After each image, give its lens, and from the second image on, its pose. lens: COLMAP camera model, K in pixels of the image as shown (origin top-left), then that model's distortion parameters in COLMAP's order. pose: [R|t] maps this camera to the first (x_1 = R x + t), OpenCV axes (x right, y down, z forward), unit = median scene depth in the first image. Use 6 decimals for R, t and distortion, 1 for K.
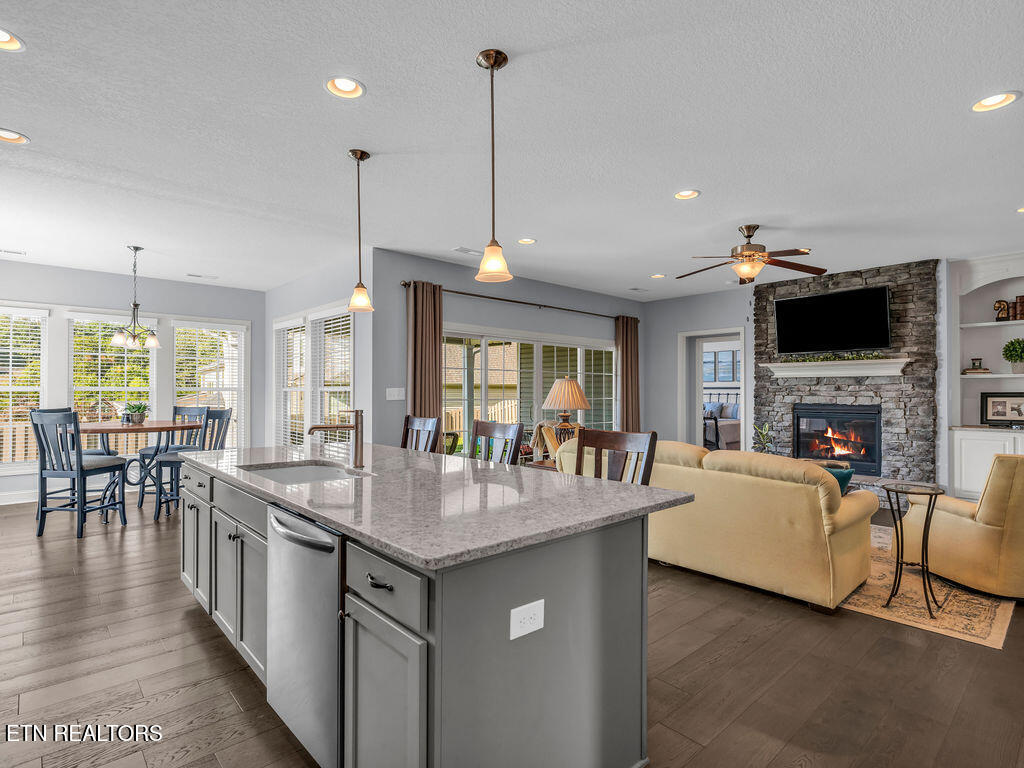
lens RADIAL K [[528.3, 0, 509.0], [0, 528.3, 388.1], [0, 0, 1]] dist [-0.004070, -0.000073]
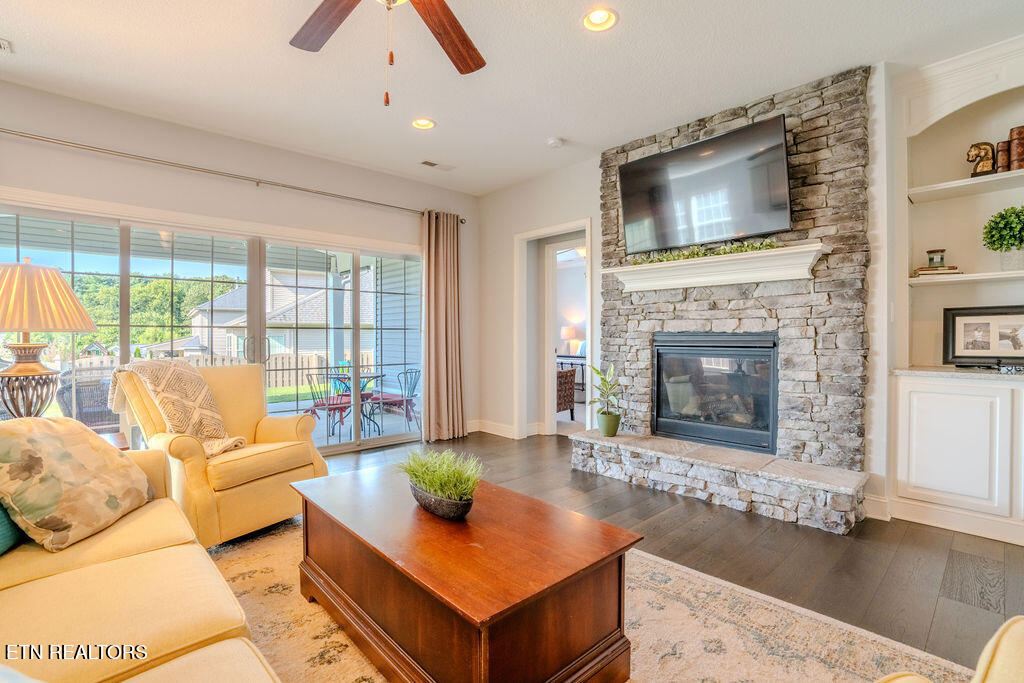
lens RADIAL K [[474.1, 0, 508.6], [0, 474.1, 340.8], [0, 0, 1]] dist [-0.060901, 0.017997]
pose [[0.999986, -0.000977, 0.005170, 0.421686], [0.000896, 0.999879, 0.015506, 0.034828], [-0.005184, -0.015501, 0.999866, 0.508291]]
